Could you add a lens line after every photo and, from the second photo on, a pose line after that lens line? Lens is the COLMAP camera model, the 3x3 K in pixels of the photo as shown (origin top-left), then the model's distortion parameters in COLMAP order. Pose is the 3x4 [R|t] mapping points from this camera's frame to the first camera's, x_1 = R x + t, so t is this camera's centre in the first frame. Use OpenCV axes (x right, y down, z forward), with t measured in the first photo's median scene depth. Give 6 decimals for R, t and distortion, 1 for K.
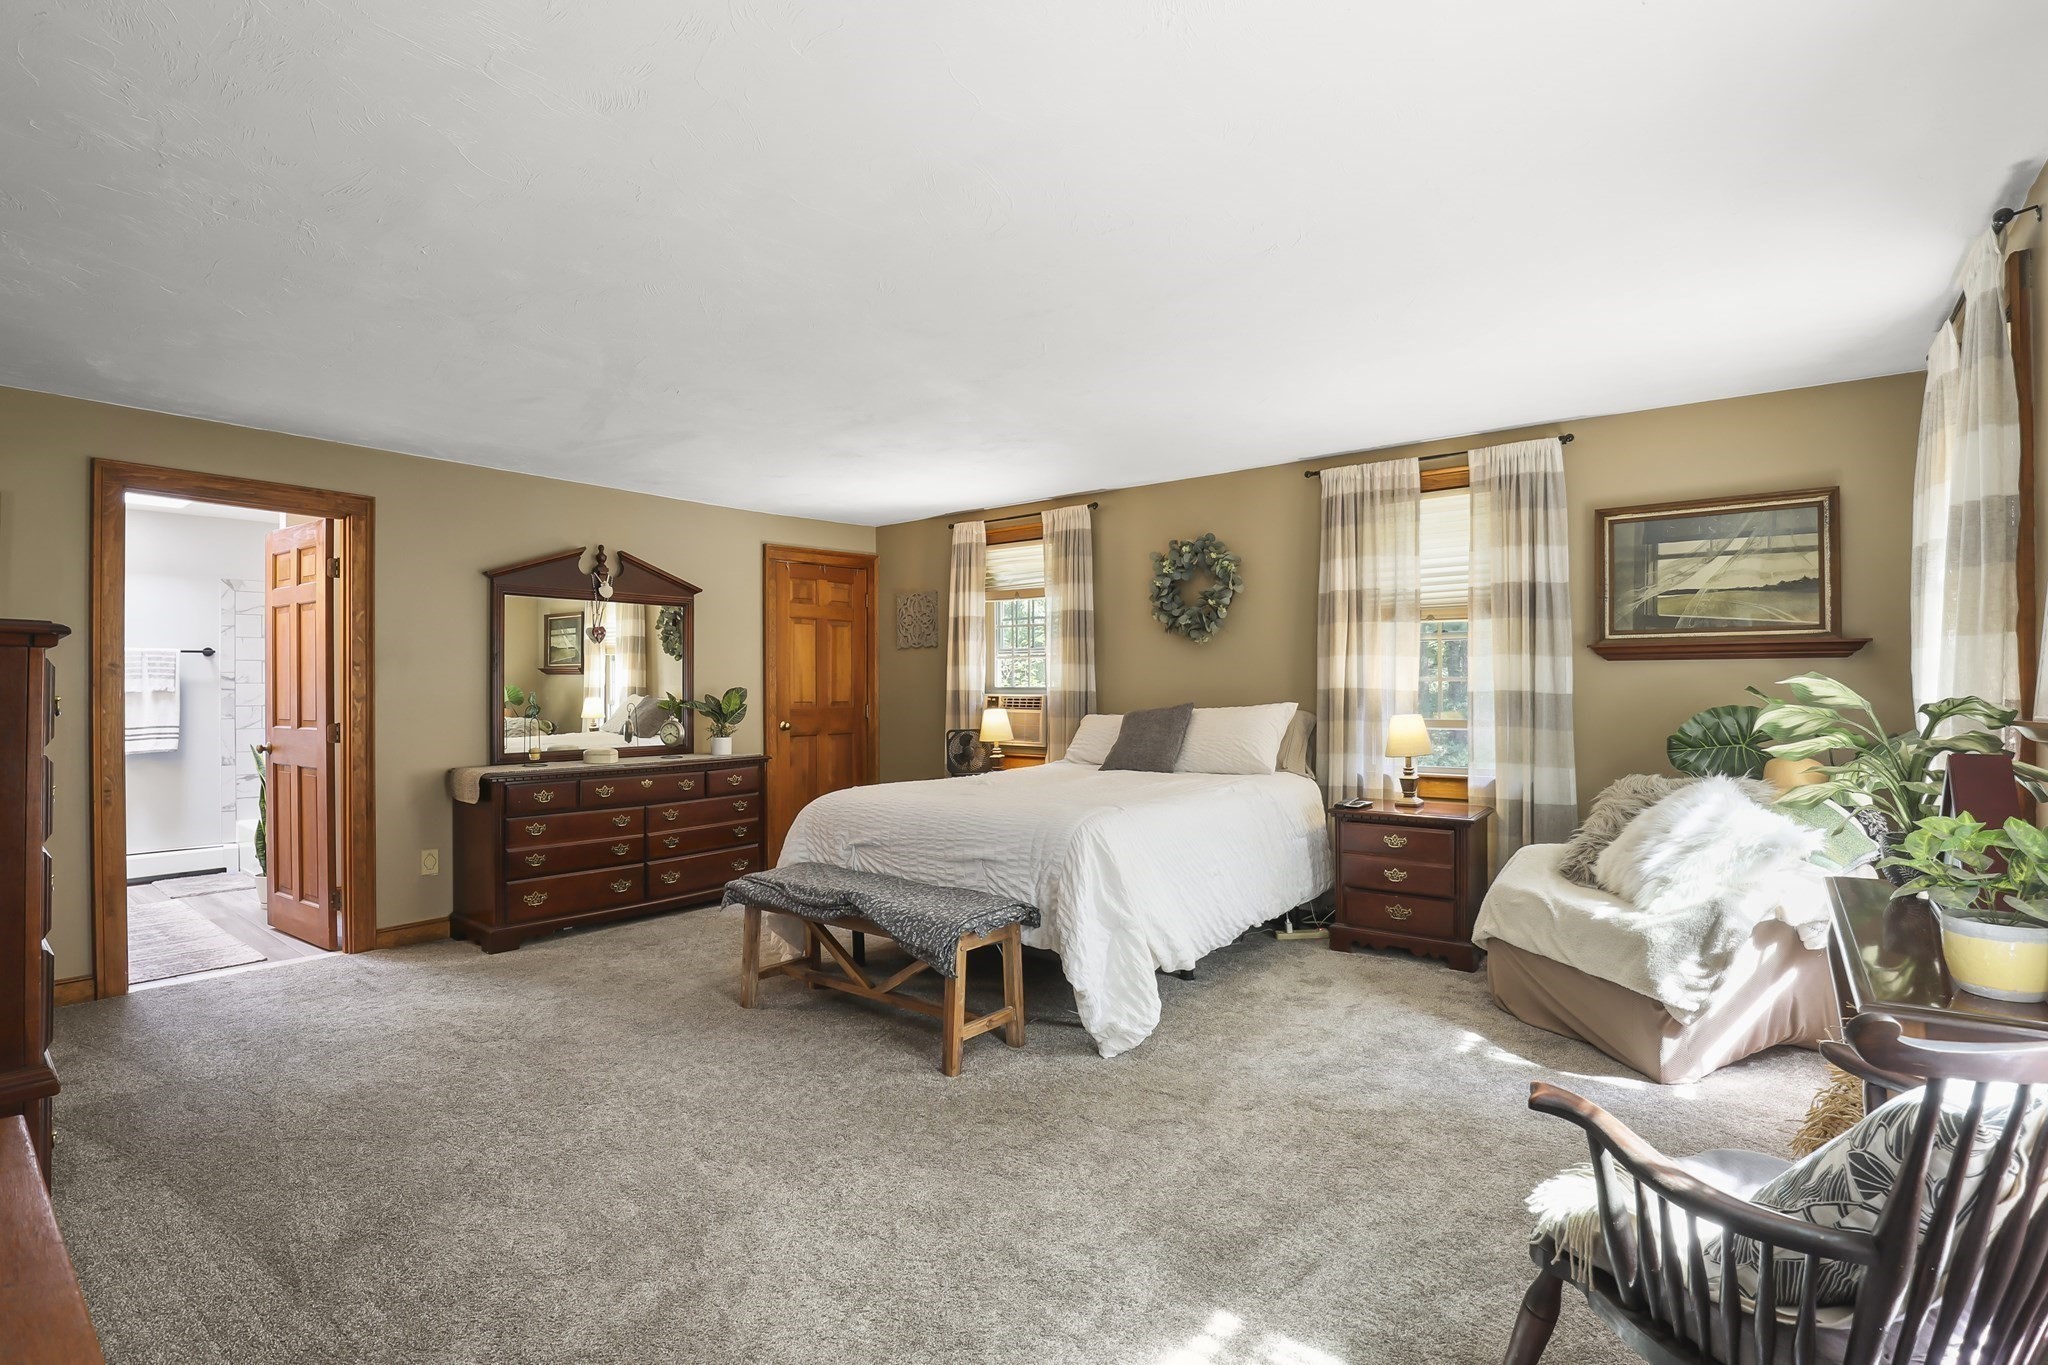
lens RADIAL K [[955.1, 0, 1008.0], [0, 955.1, 690.3], [0, 0, 1]] dist [-0.036167, 0.008957]
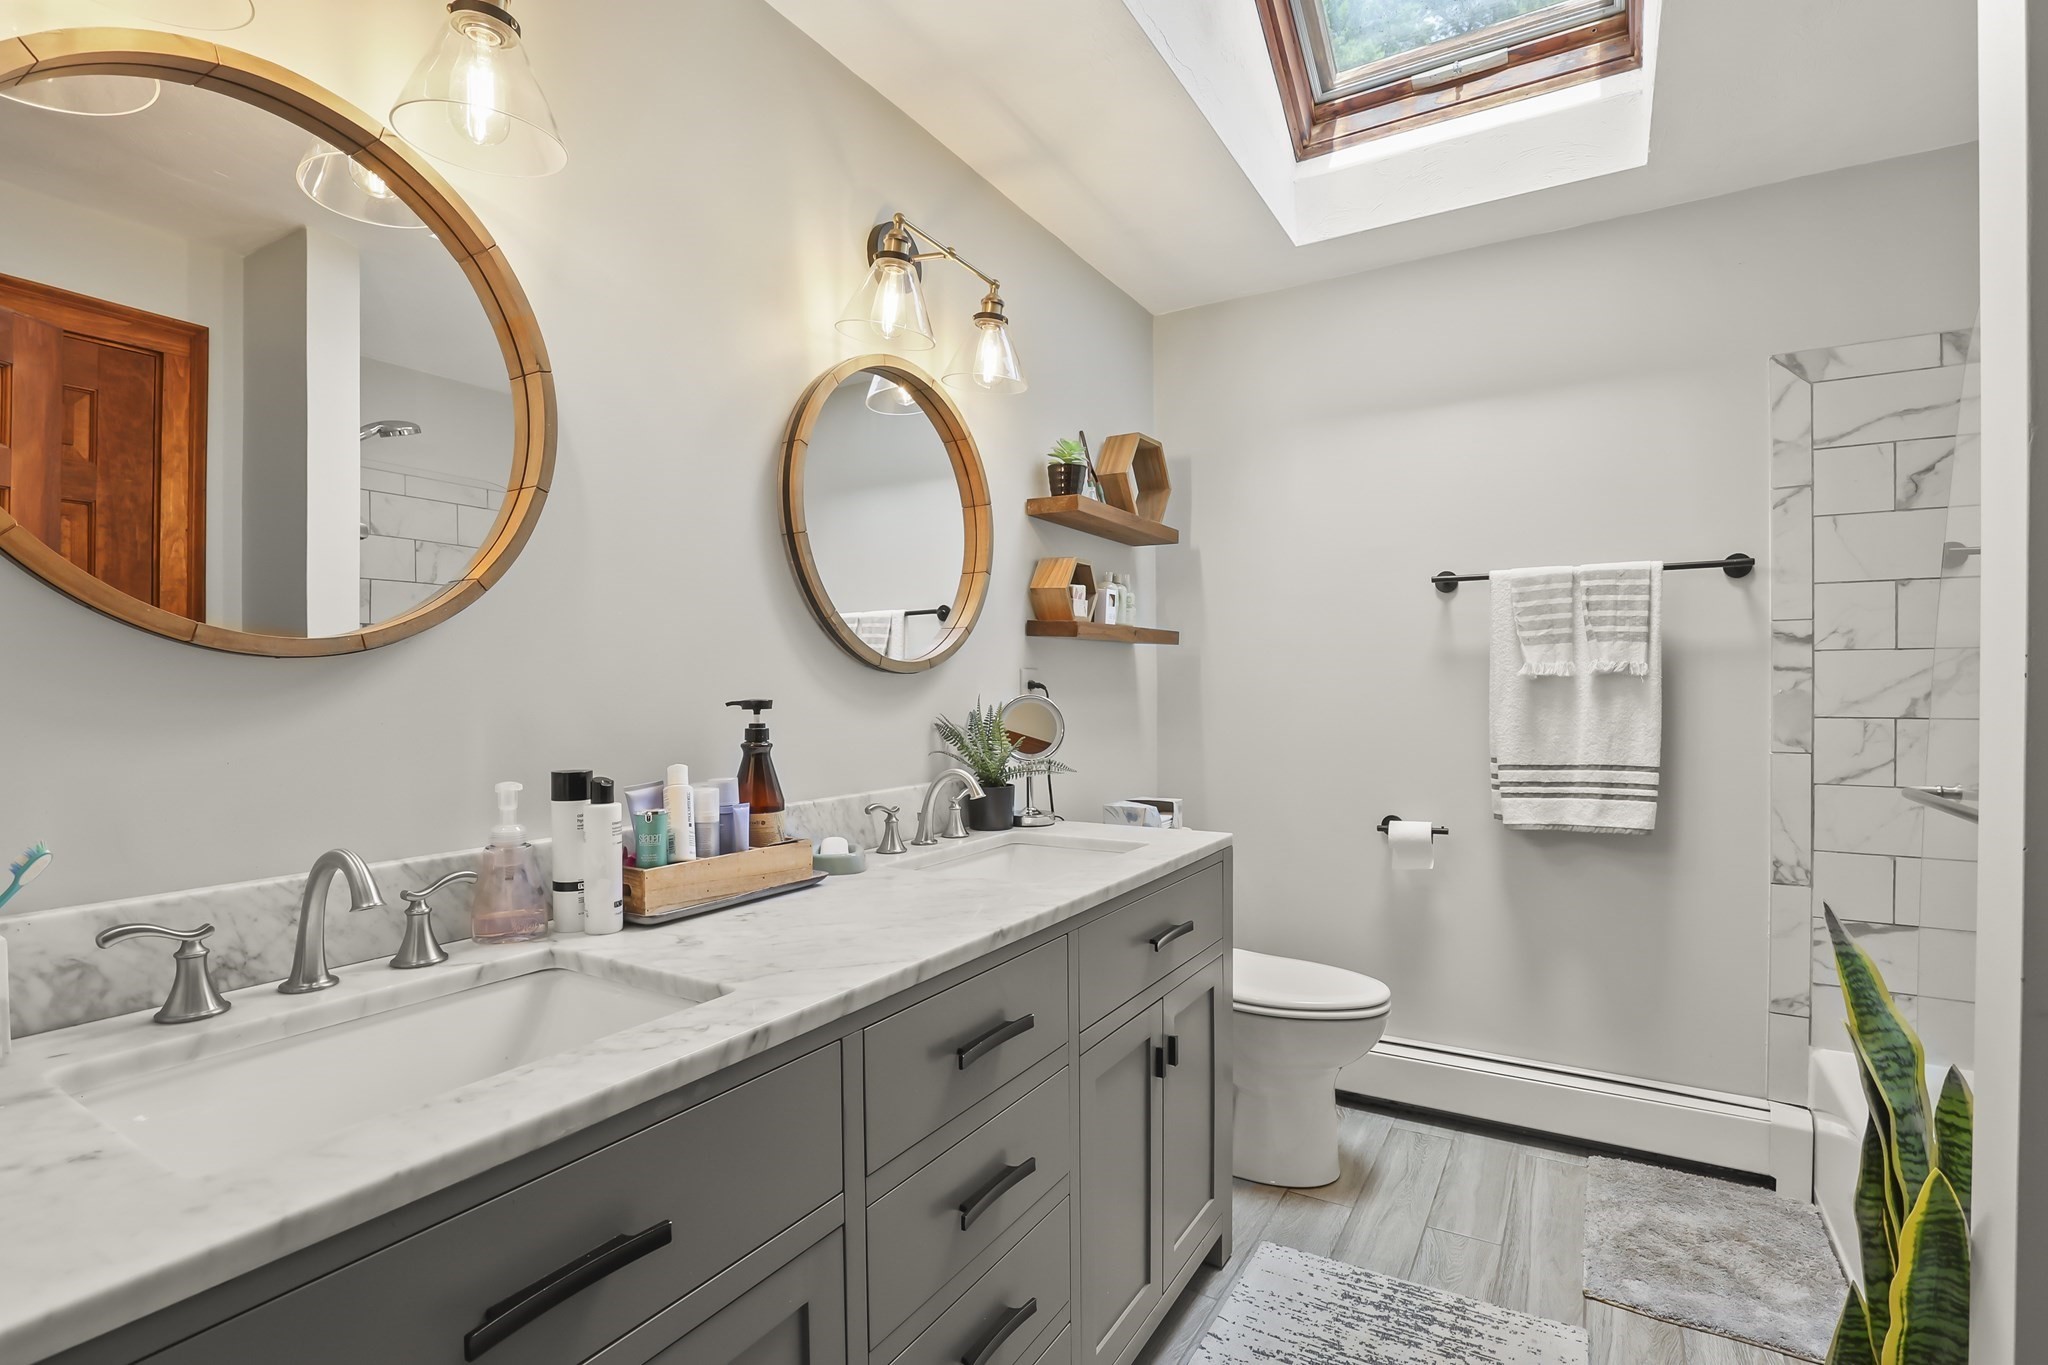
lens RADIAL K [[955.1, 0, 1033.2], [0, 955.1, 689.1], [0, 0, 1]] dist [-0.036167, 0.008957]
pose [[0.132712, 0.007985, -0.991123, -0.576211], [-0.003536, 0.999965, 0.007583, 0.005164], [0.991148, 0.002498, 0.132735, 0.737701]]
